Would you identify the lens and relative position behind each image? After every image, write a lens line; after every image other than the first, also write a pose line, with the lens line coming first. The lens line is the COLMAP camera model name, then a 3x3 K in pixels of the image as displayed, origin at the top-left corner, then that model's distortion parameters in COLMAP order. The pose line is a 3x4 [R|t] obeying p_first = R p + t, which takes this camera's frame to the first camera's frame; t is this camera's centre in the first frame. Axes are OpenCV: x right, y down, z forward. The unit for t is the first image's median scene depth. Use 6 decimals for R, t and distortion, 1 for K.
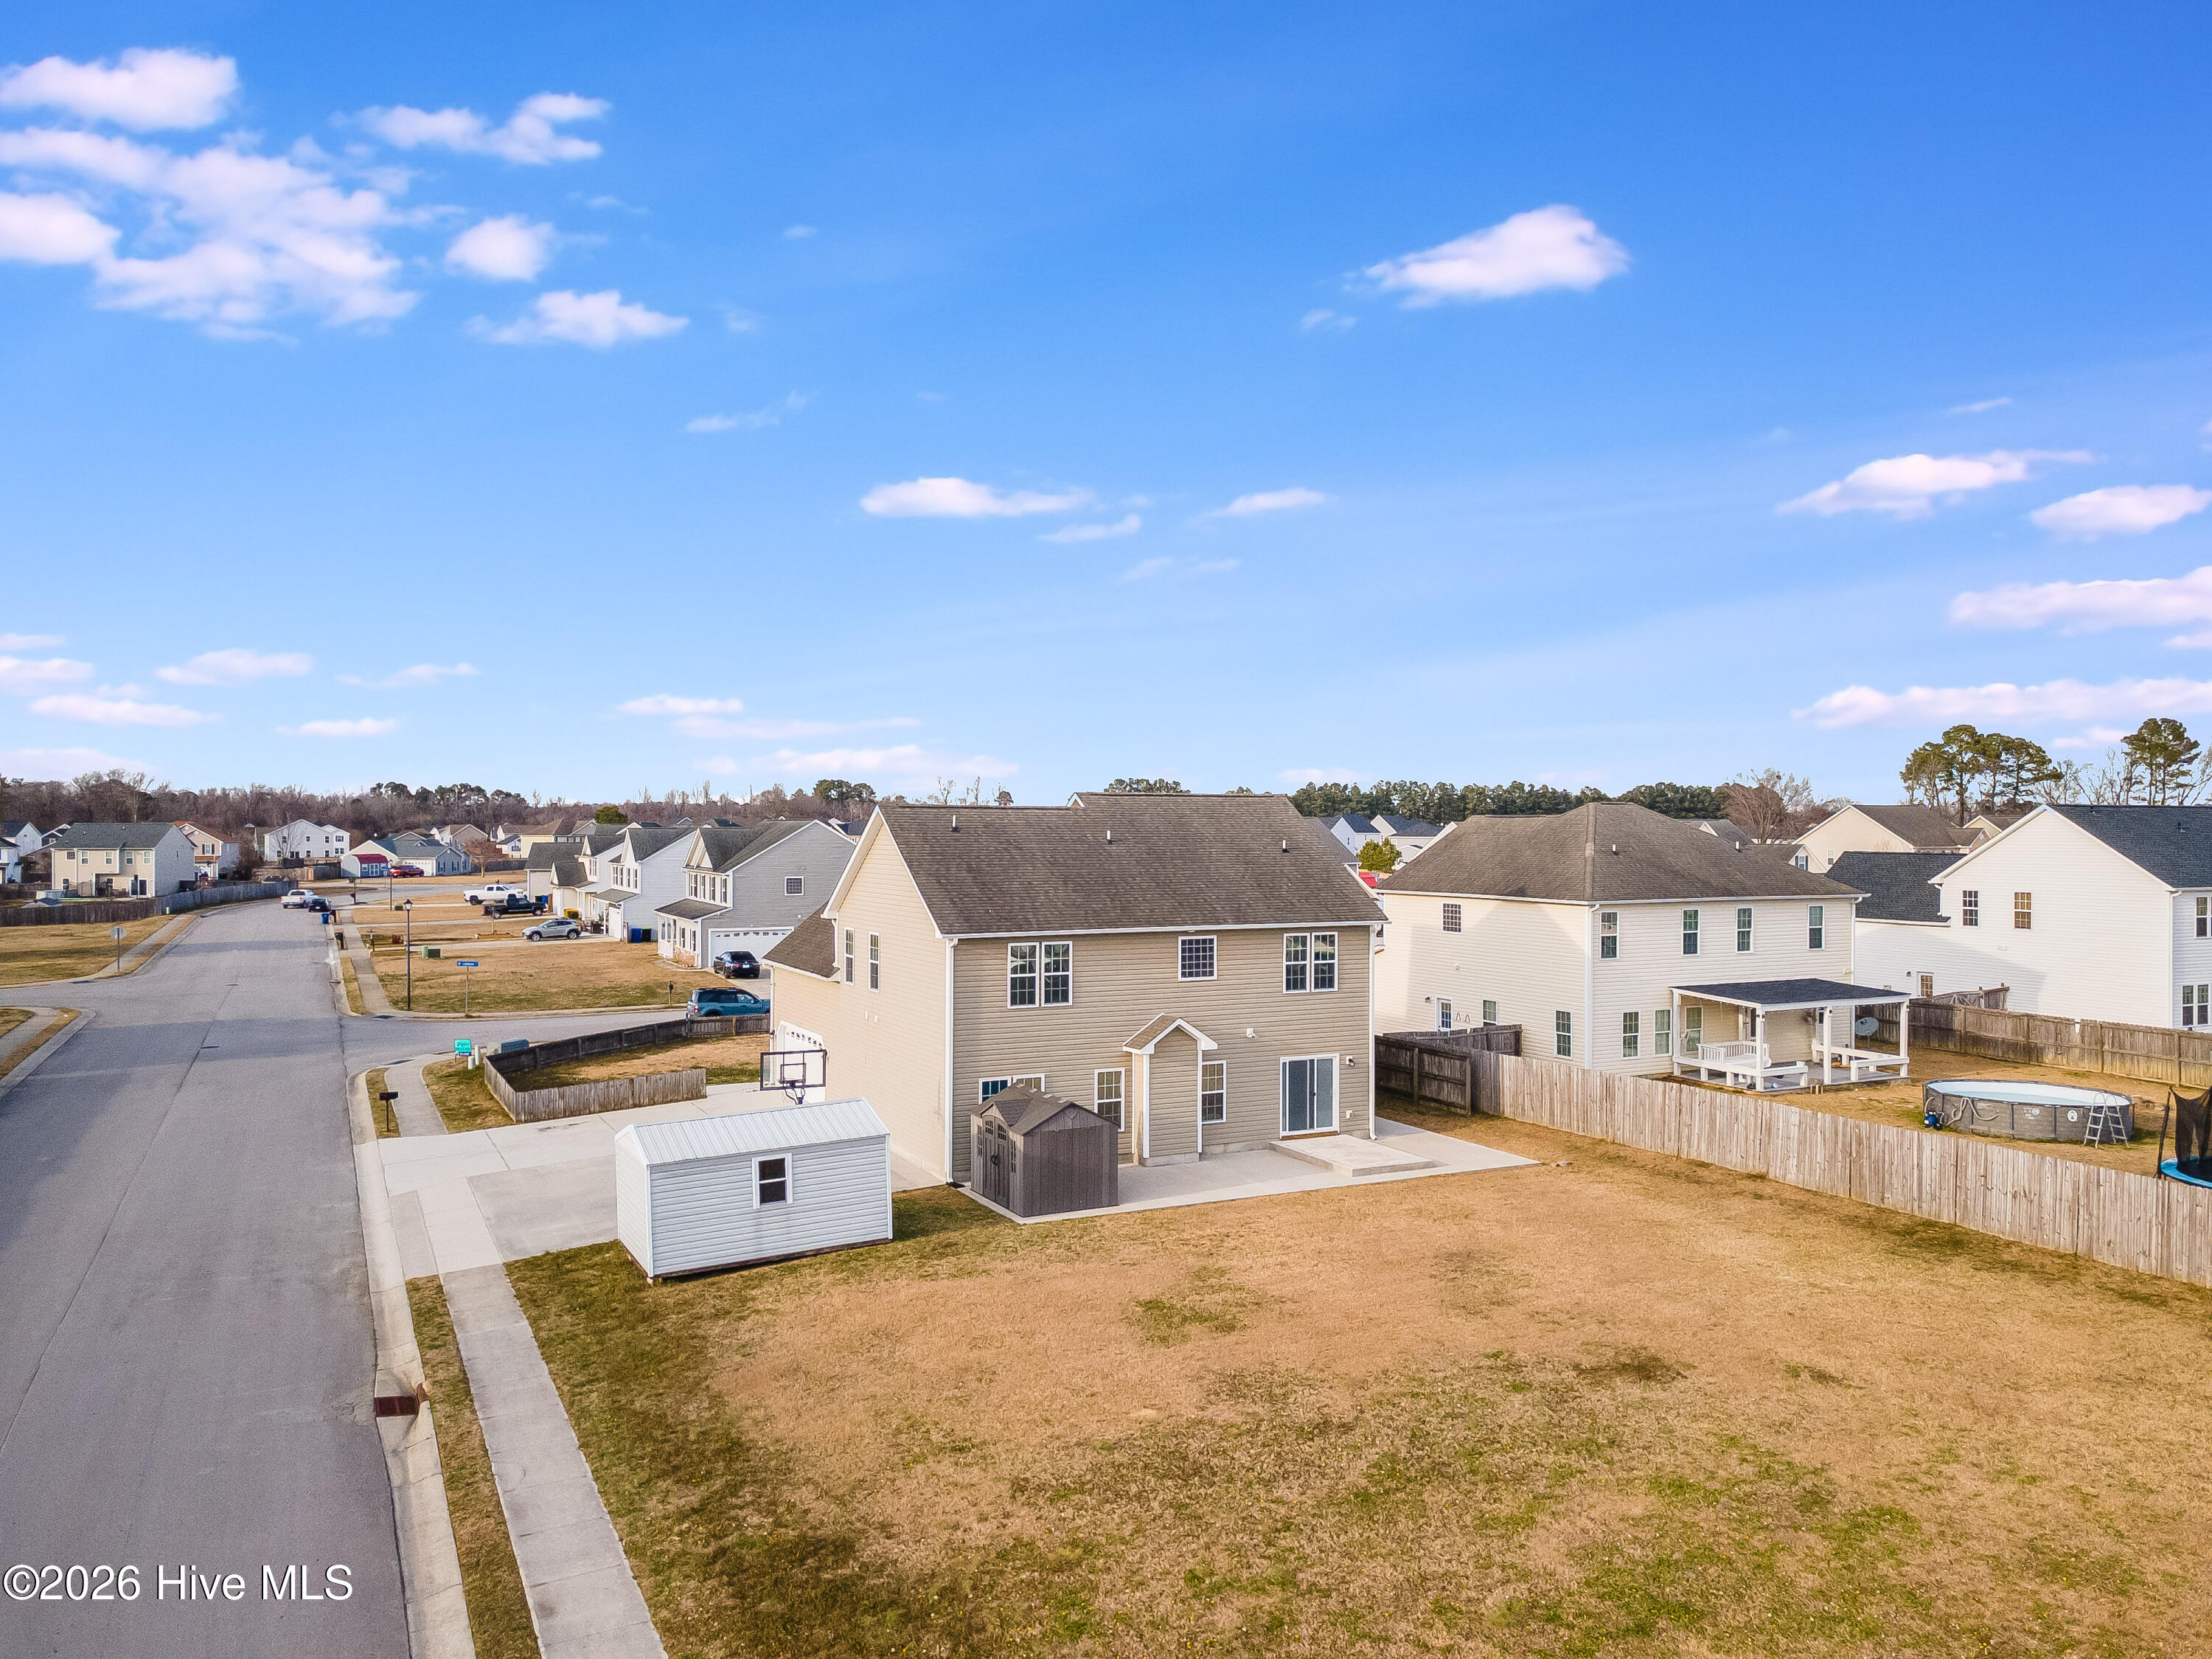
lens RADIAL K [[1602.0, 0, 1107.6], [0, 1602.0, 838.0], [0, 0, 1]] dist [0.021678, 0.053641]
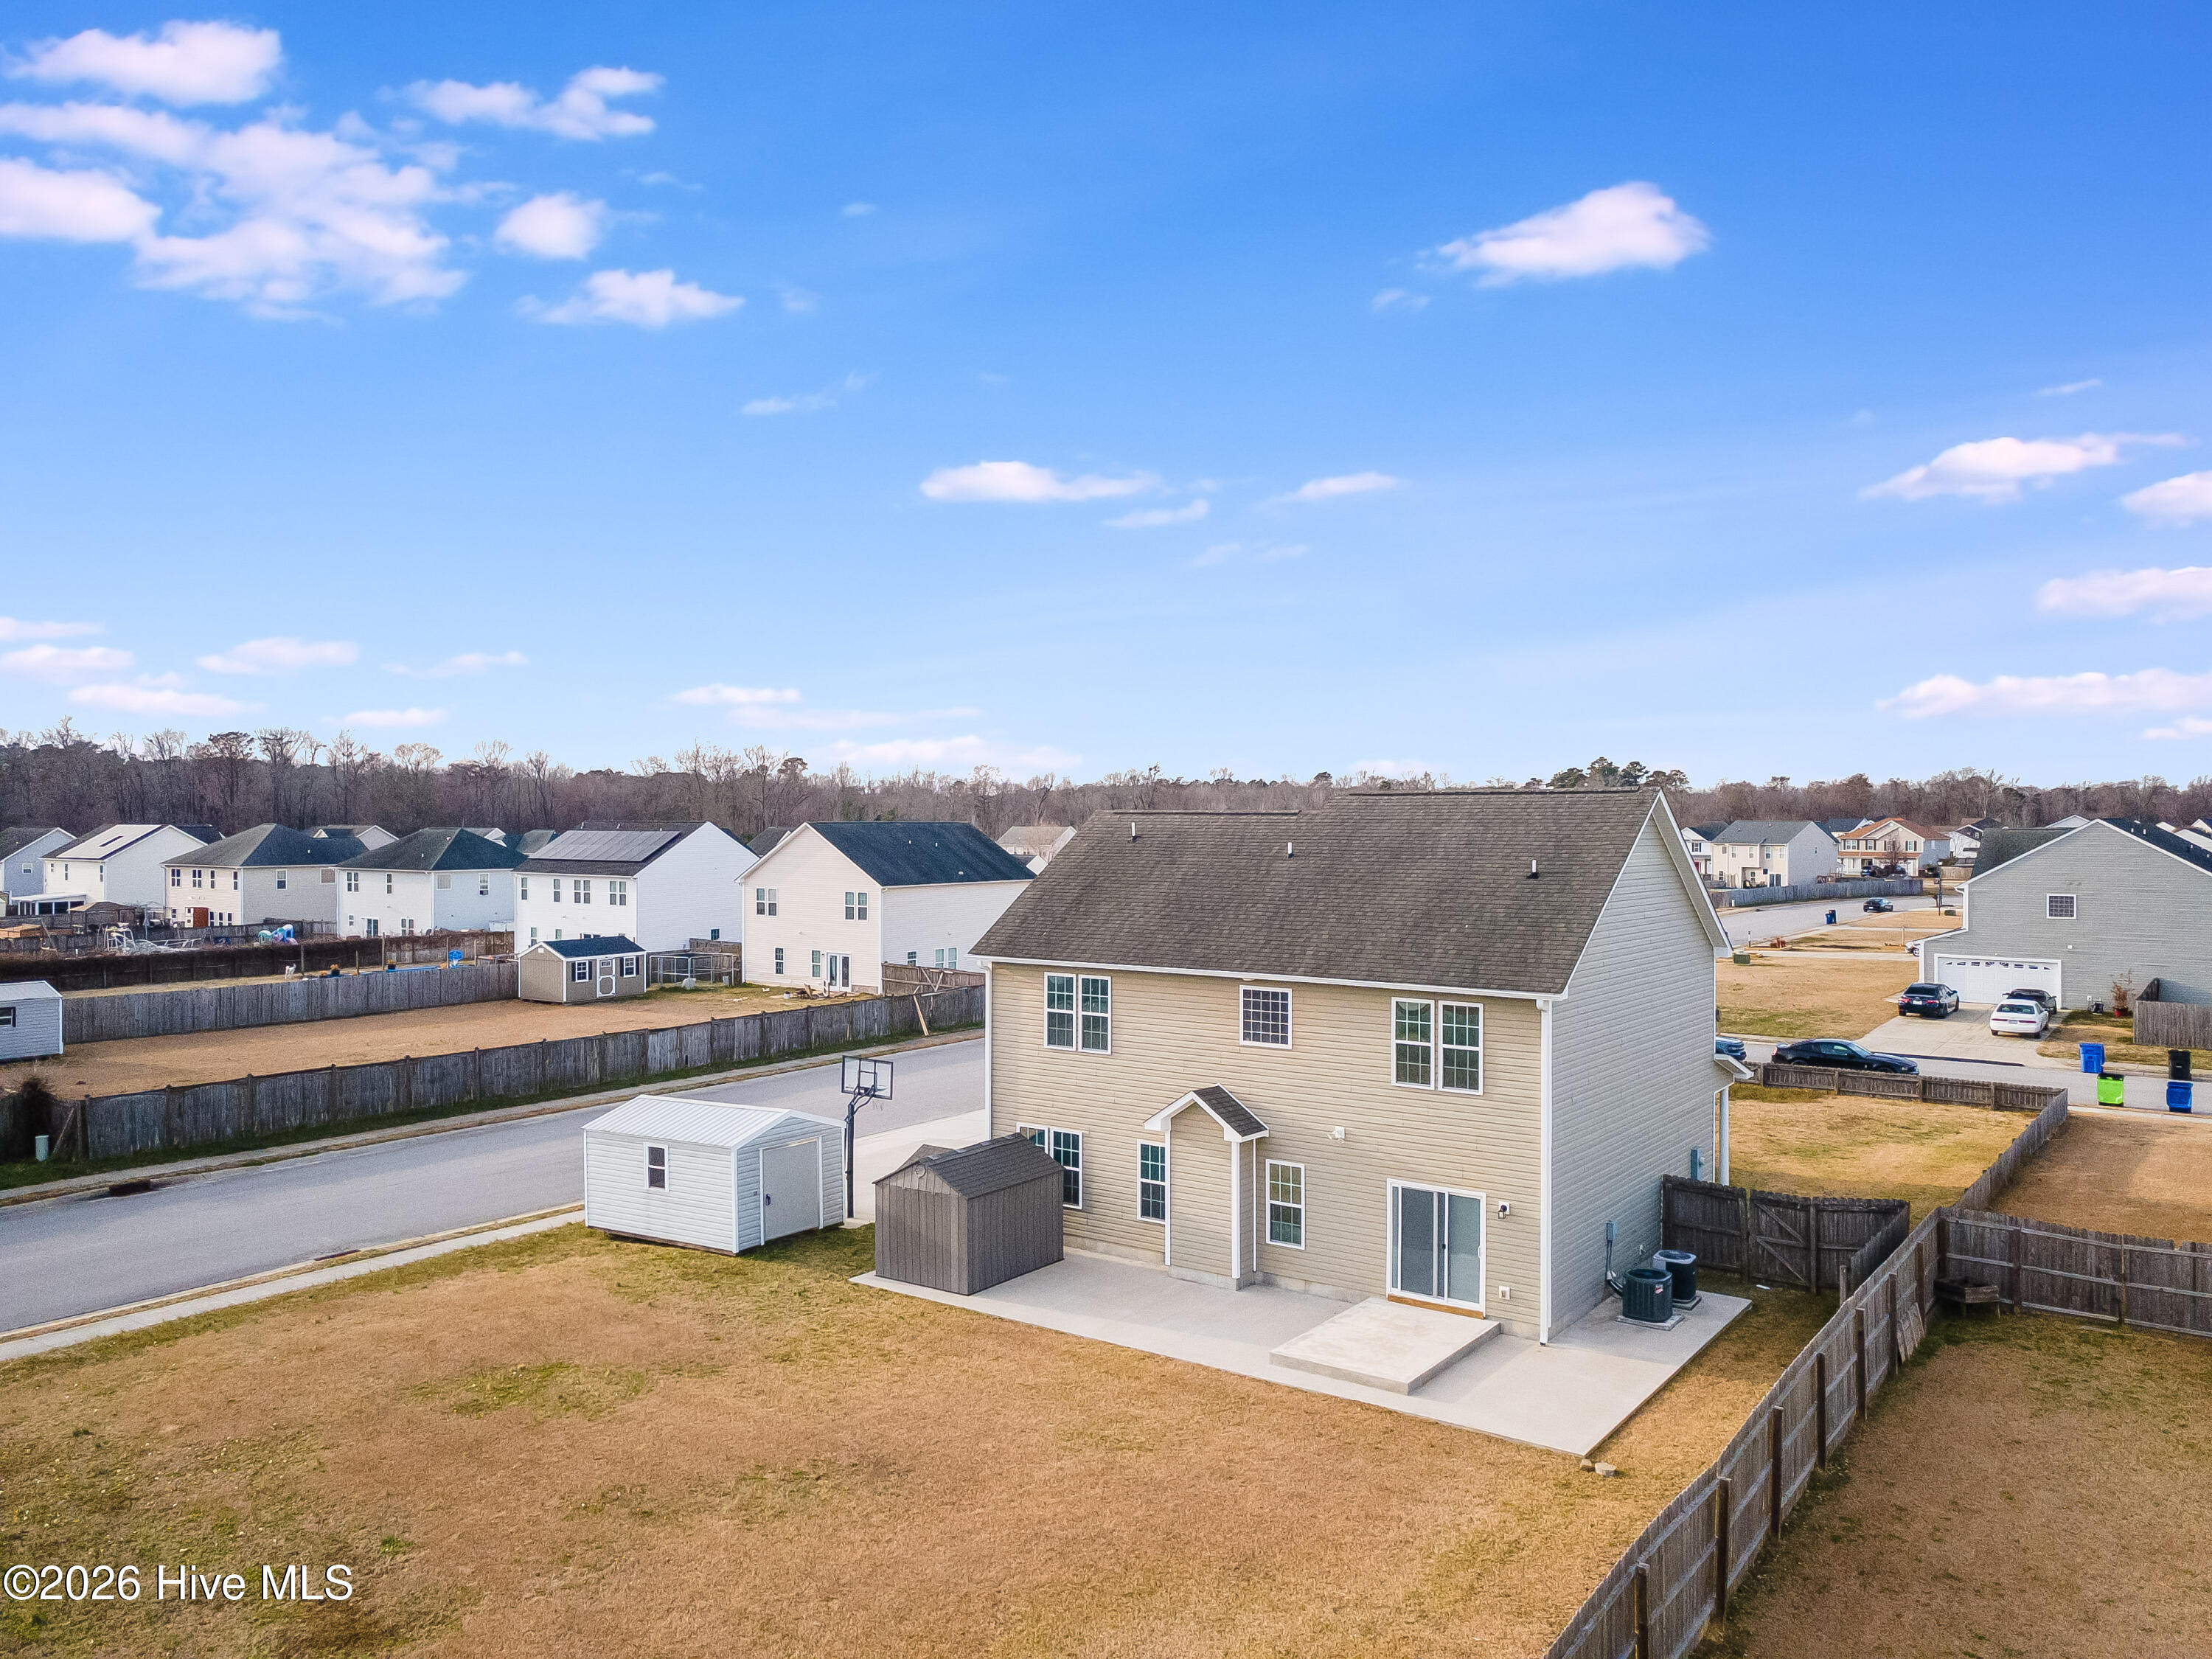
lens RADIAL K [[1602.0, 0, 1107.6], [0, 1602.0, 838.0], [0, 0, 1]] dist [0.021678, 0.053641]
pose [[0.455505, 0.009042, -0.890188, 0.713311], [-0.006123, 0.999957, 0.007024, -0.012750], [0.890212, 0.002251, 0.455540, 0.629021]]
